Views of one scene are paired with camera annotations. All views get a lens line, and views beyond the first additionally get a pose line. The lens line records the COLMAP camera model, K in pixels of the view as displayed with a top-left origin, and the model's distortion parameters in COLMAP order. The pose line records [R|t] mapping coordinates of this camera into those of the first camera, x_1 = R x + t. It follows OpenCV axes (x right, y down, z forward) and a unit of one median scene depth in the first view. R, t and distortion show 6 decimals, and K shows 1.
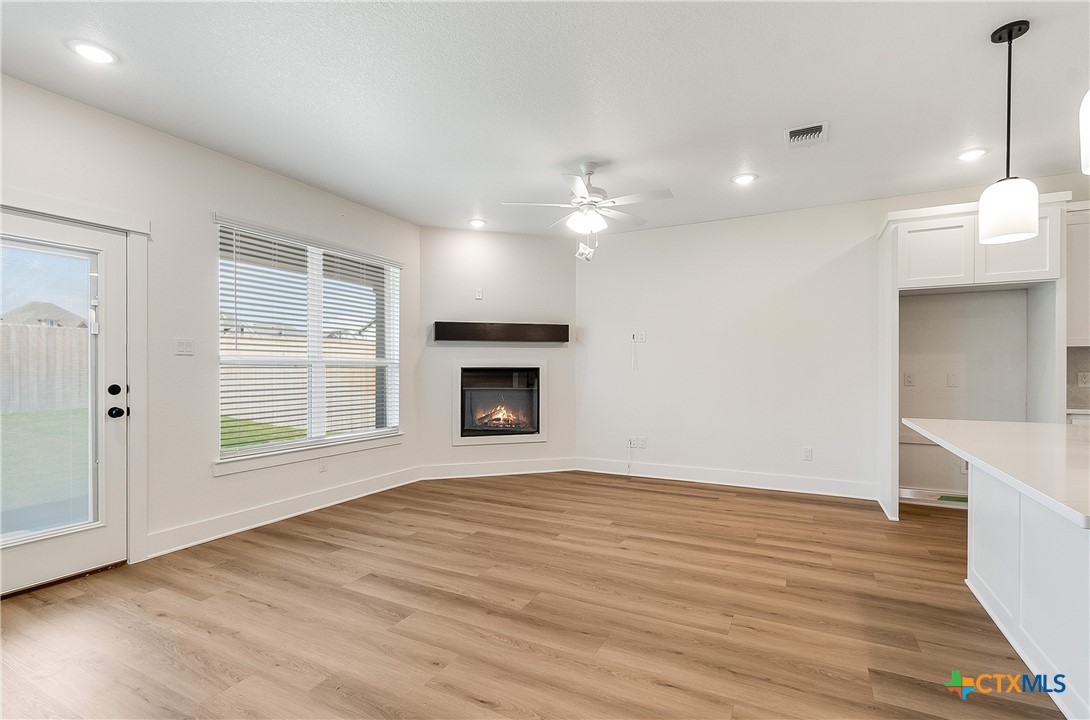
lens RADIAL K [[499.7, 0, 545.0], [0, 499.7, 360.0], [0, 0, 1]] dist [-0.001760, -0.000300]
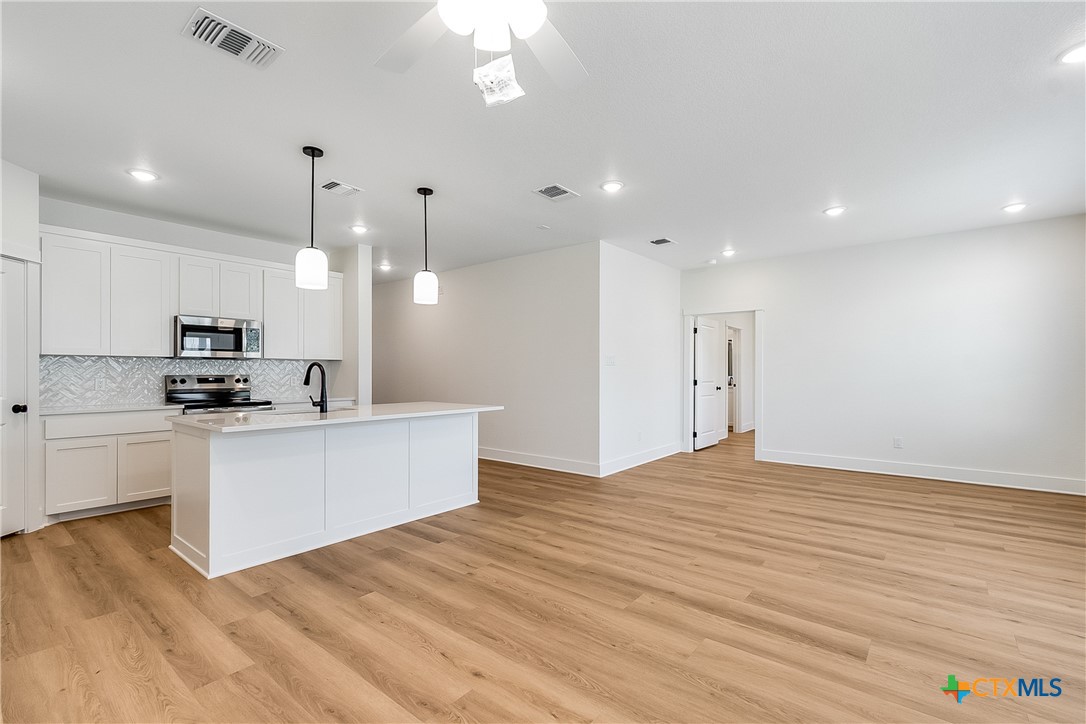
lens RADIAL K [[482.0, 0, 546.4], [0, 482.0, 374.5], [0, 0, 1]] dist [-0.001846, -0.000592]
pose [[-0.979799, 0.002410, 0.199972, -0.048563], [0.000055, 0.999931, -0.011780, 0.032058], [-0.199987, -0.011531, -0.979731, 1.926892]]
